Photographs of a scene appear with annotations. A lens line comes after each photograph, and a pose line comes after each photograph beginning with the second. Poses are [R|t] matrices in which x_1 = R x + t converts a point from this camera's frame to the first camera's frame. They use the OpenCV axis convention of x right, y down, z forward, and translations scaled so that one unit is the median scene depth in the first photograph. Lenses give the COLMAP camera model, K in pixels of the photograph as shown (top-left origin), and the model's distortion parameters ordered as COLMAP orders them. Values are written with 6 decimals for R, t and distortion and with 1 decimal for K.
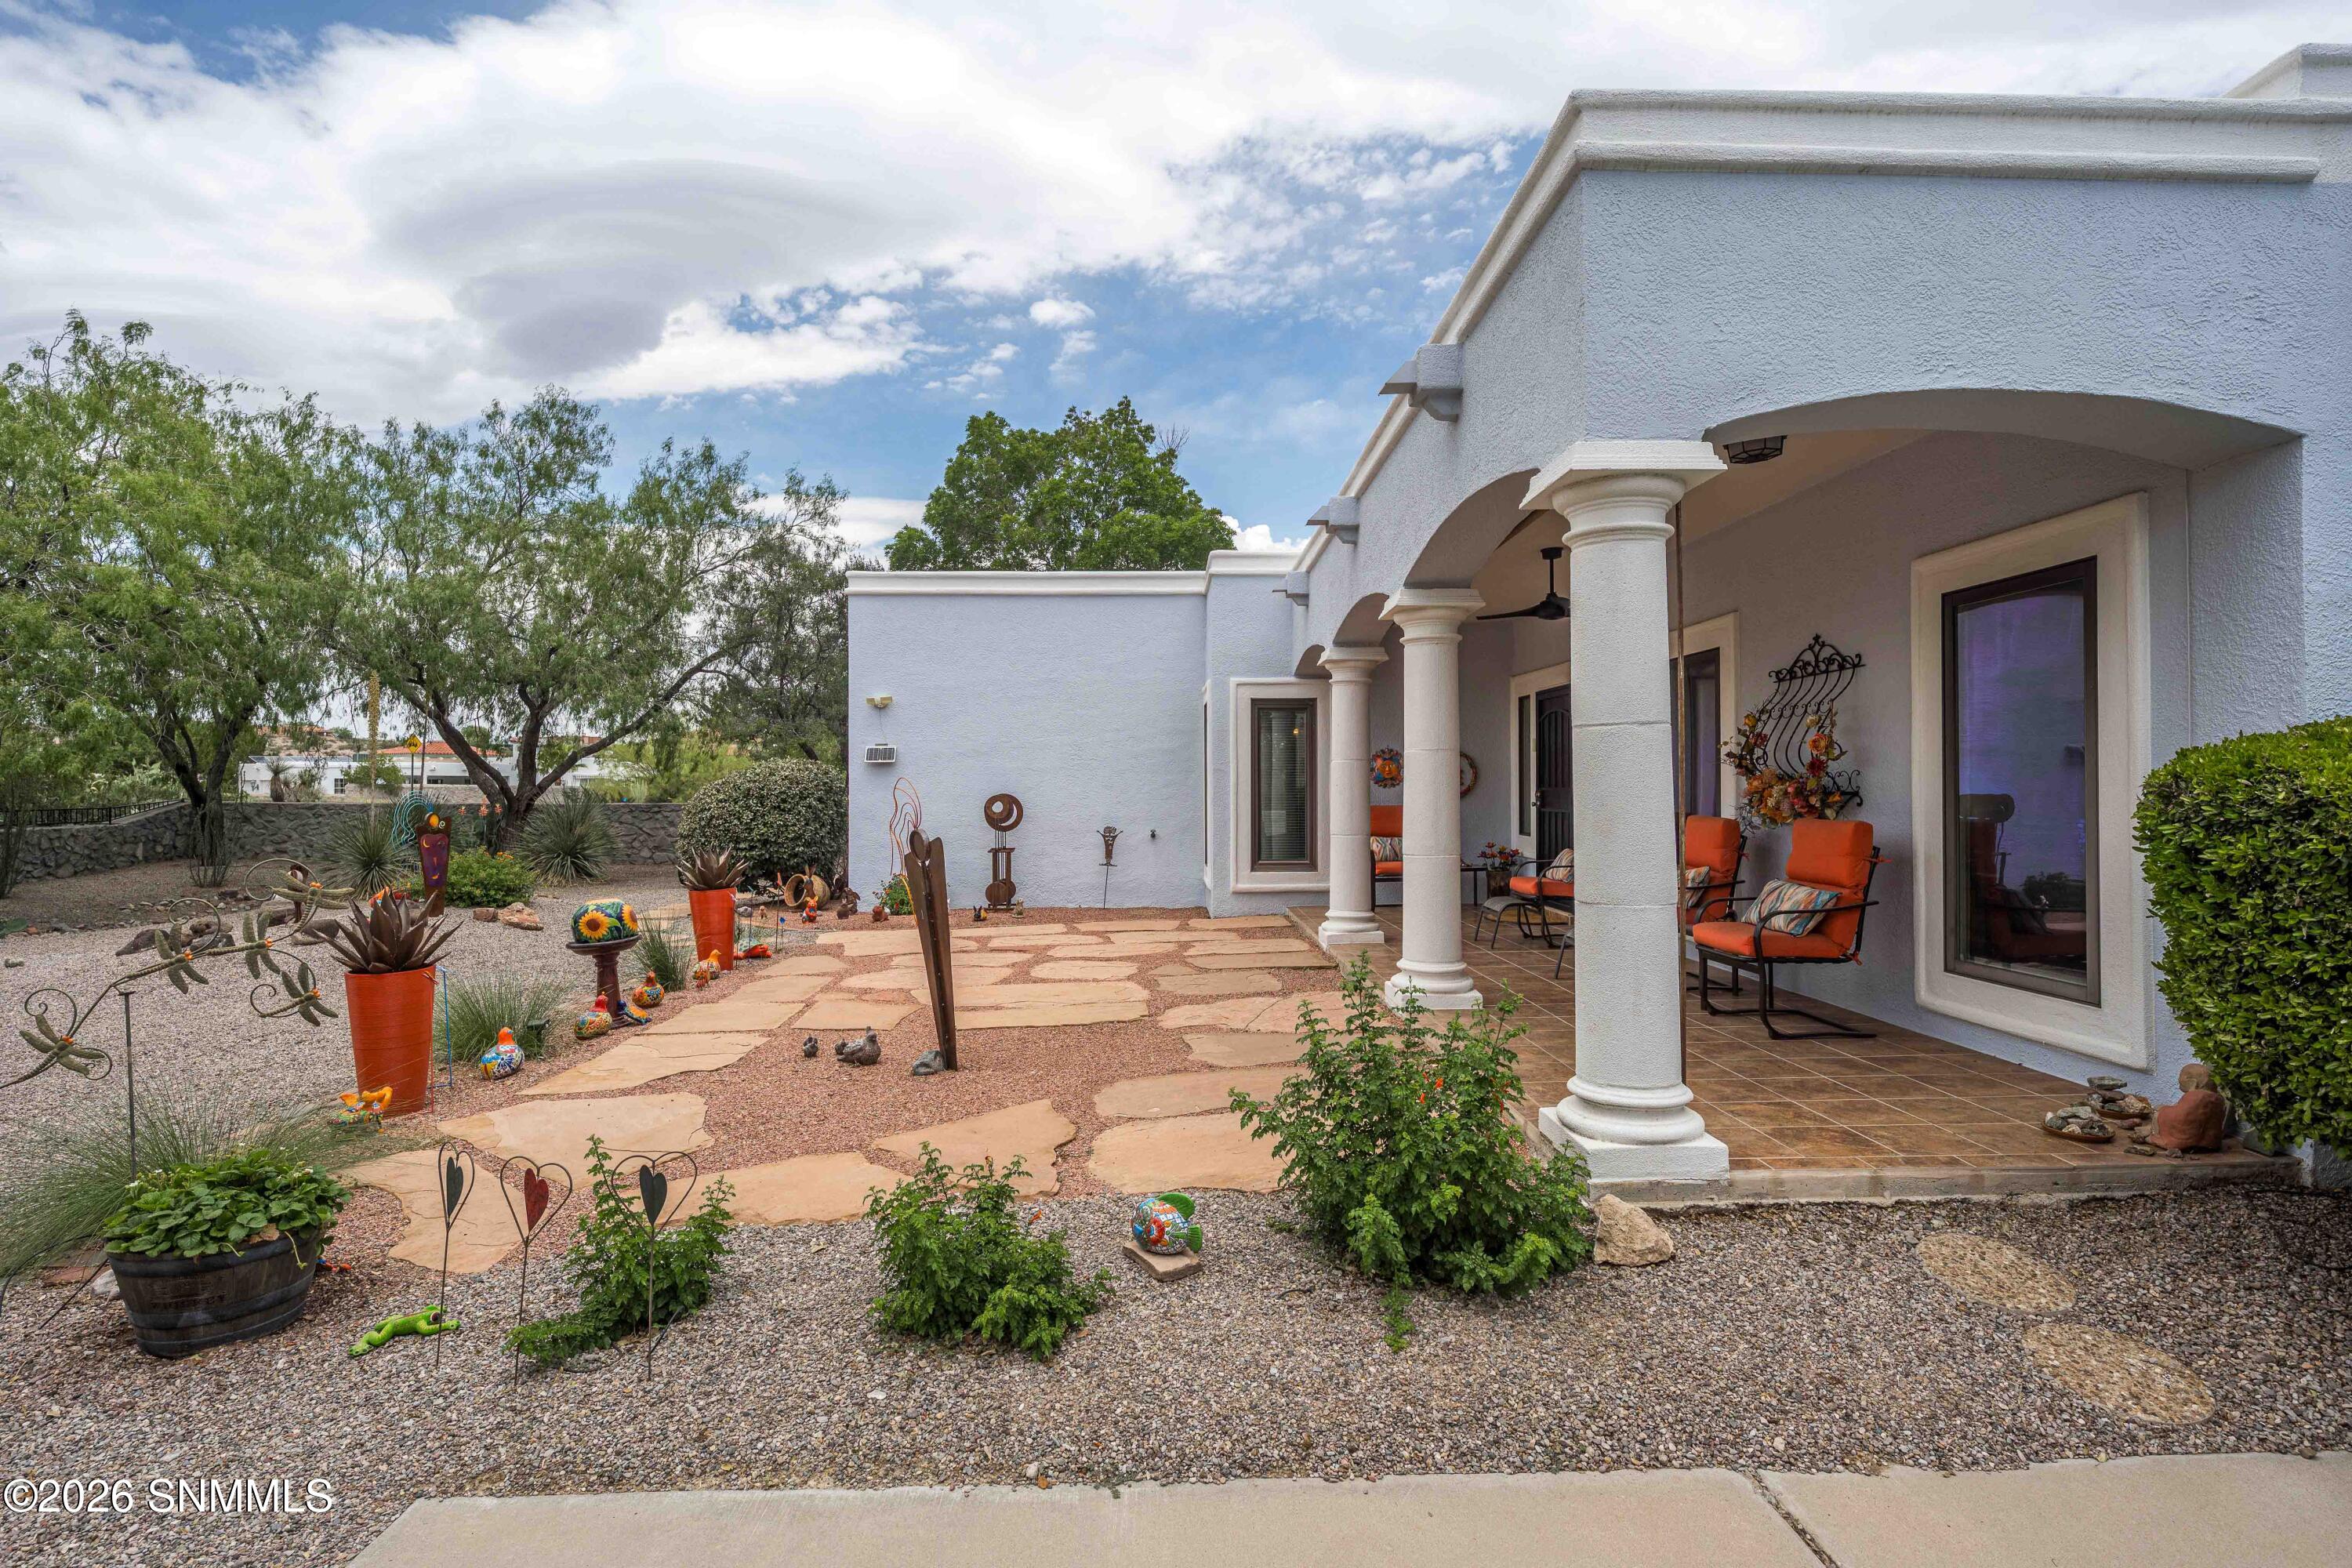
lens RADIAL K [[1128.2, 0, 1189.3], [0, 1128.2, 779.0], [0, 0, 1]] dist [-0.002261, 0.001034]
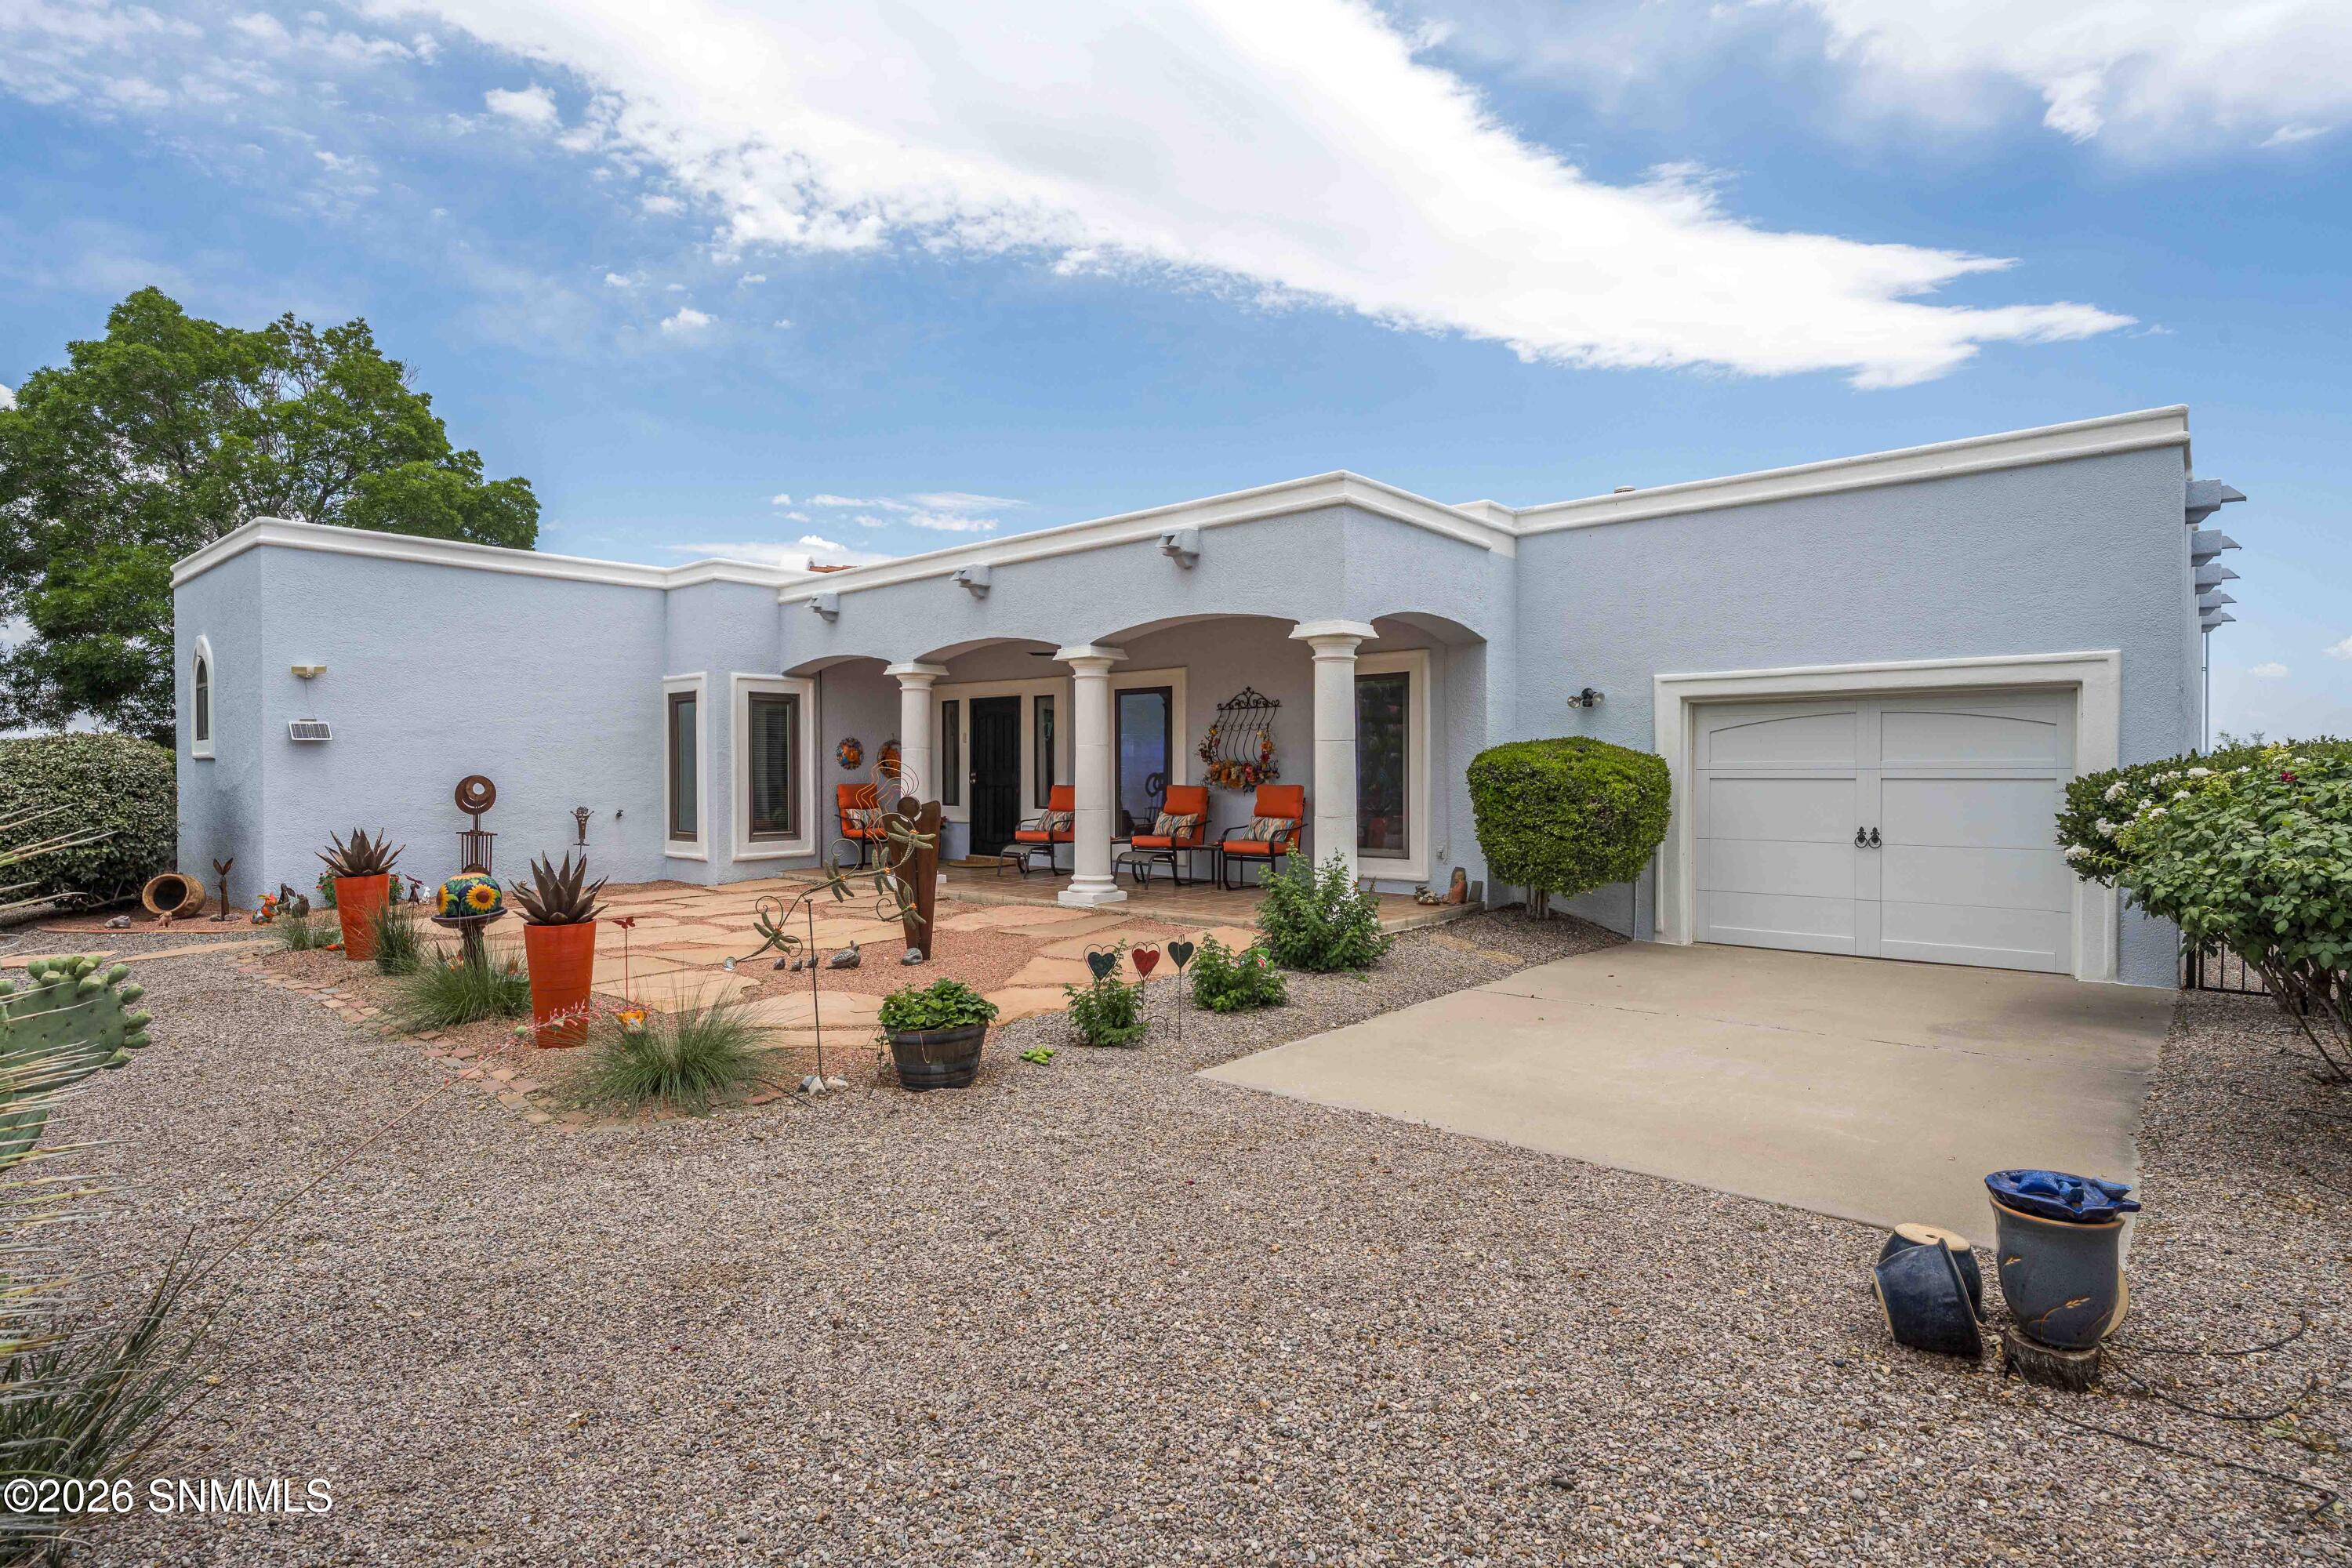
lens RADIAL K [[1189.7, 0, 1165.2], [0, 1189.7, 782.9], [0, 0, 1]] dist [-0.004702, 0.000279]
pose [[0.681740, -0.006615, 0.731564, -0.707302], [-0.005216, 0.999890, 0.013902, 0.003194], [-0.731576, -0.013293, 0.681631, -0.175785]]
